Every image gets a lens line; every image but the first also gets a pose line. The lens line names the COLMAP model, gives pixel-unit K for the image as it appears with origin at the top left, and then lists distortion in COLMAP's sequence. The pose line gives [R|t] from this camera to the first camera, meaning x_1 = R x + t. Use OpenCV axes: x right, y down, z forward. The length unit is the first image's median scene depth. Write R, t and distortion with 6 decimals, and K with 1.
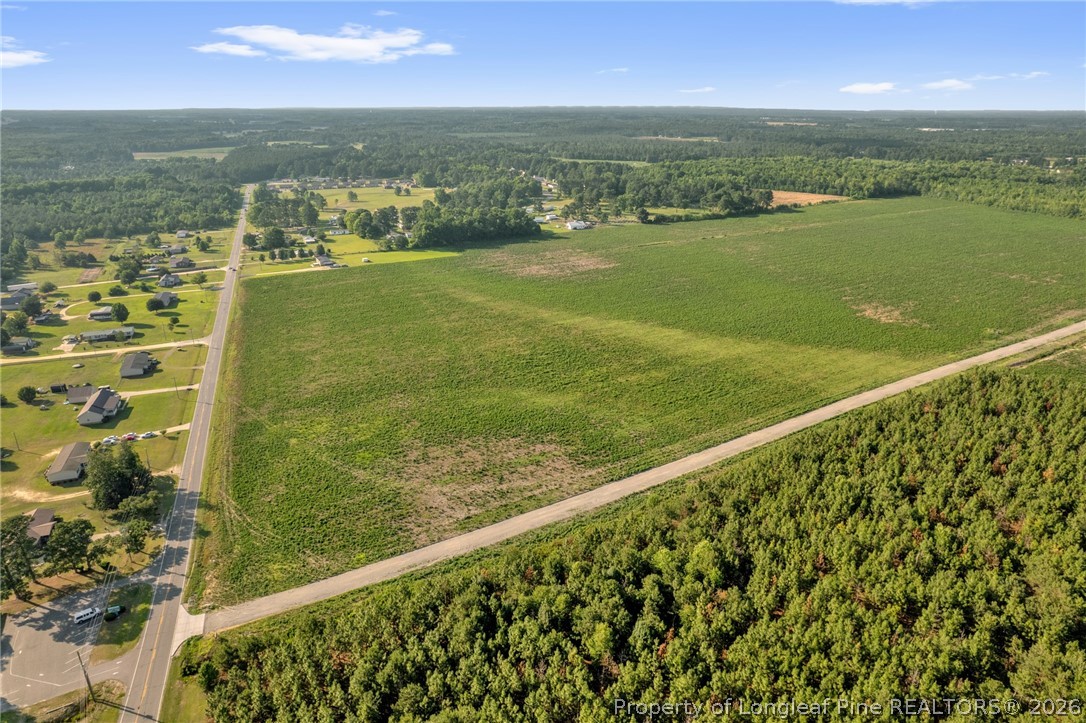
lens RADIAL K [[695.4, 0, 545.0], [0, 695.4, 358.7], [0, 0, 1]] dist [-0.076972, 0.068680]
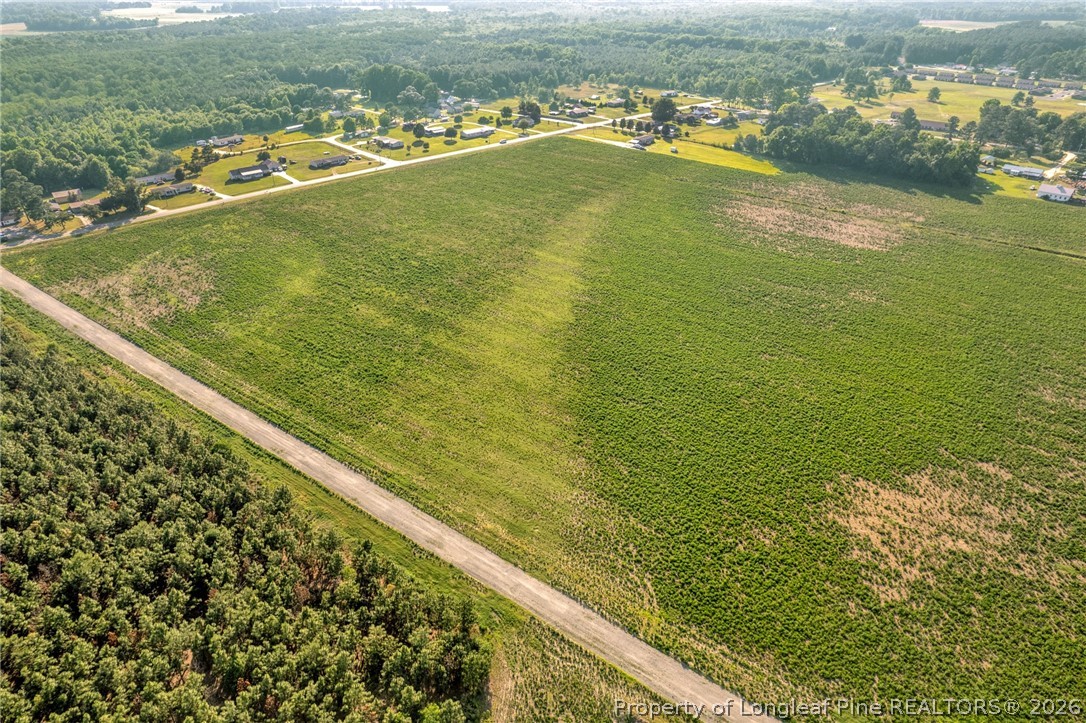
lens RADIAL K [[695.4, 0, 545.0], [0, 695.4, 358.7], [0, 0, 1]] dist [-0.076972, 0.068680]
pose [[0.367737, 0.466802, -0.804280, 0.889351], [-0.325108, 0.874841, 0.359108, -0.288067], [0.871249, 0.129420, 0.473472, 0.771777]]
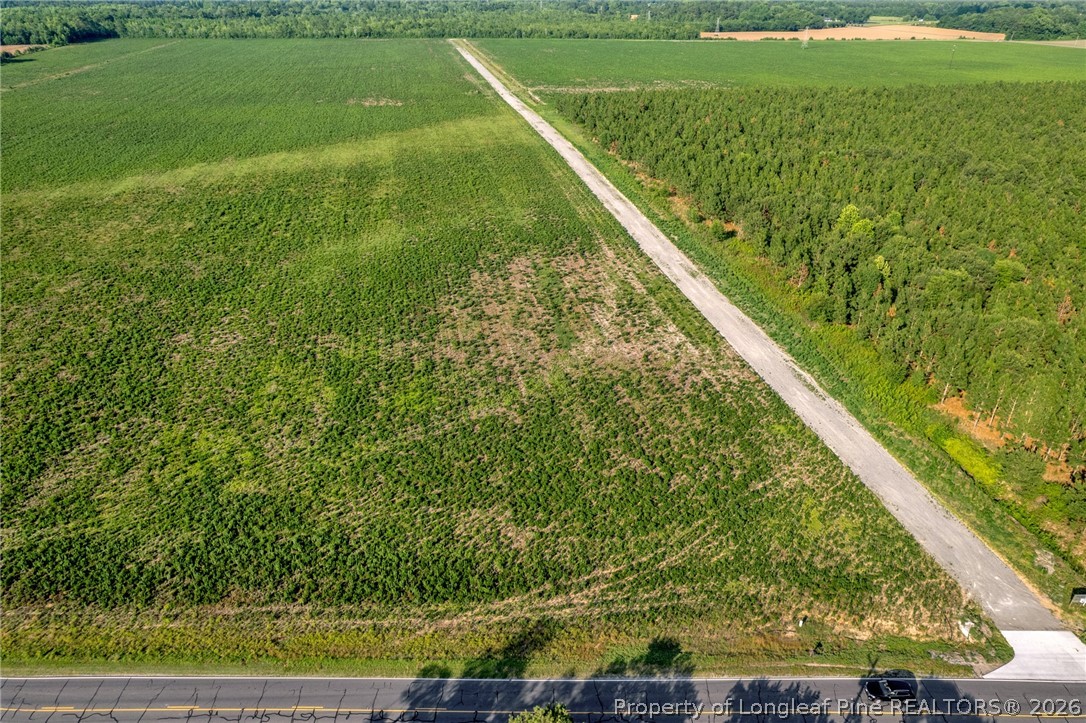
lens RADIAL K [[695.4, 0, 545.0], [0, 695.4, 358.7], [0, 0, 1]] dist [-0.076972, 0.068680]
pose [[0.355096, -0.453296, 0.817575, -0.457698], [0.322645, 0.880258, 0.347917, -0.013388], [-0.877387, 0.140243, 0.458830, 0.535693]]
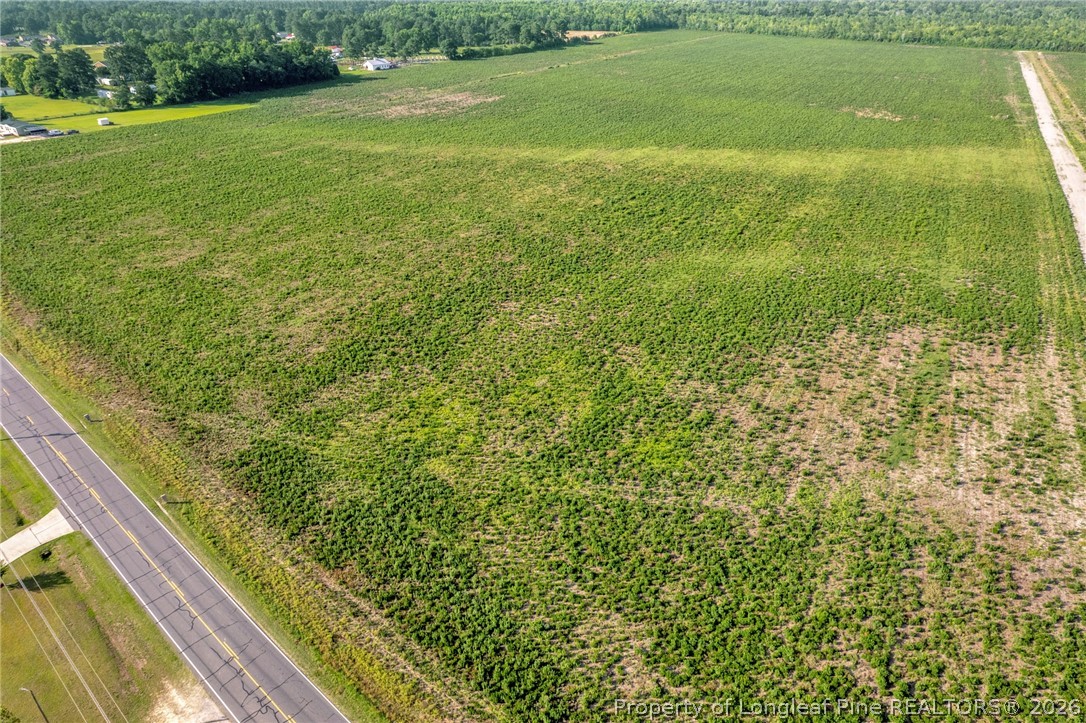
lens RADIAL K [[695.4, 0, 545.0], [0, 695.4, 358.7], [0, 0, 1]] dist [-0.076972, 0.068680]
pose [[0.881989, -0.226990, 0.413003, -0.359502], [0.161127, 0.968792, 0.188360, 0.002817], [-0.442869, -0.099585, 0.891038, 0.517772]]
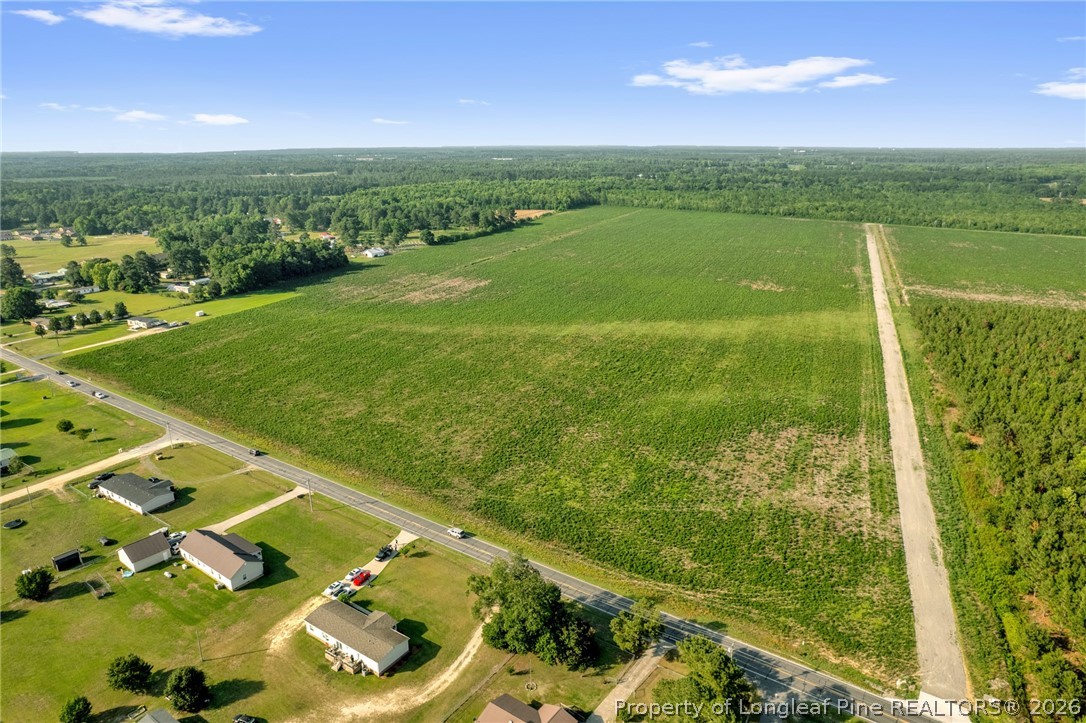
lens RADIAL K [[695.4, 0, 545.0], [0, 695.4, 358.7], [0, 0, 1]] dist [-0.076972, 0.068680]
pose [[0.821159, -0.174458, 0.543381, -0.613231], [0.203128, 0.979124, 0.007390, -0.037991], [-0.533327, 0.104307, 0.839454, 0.288067]]
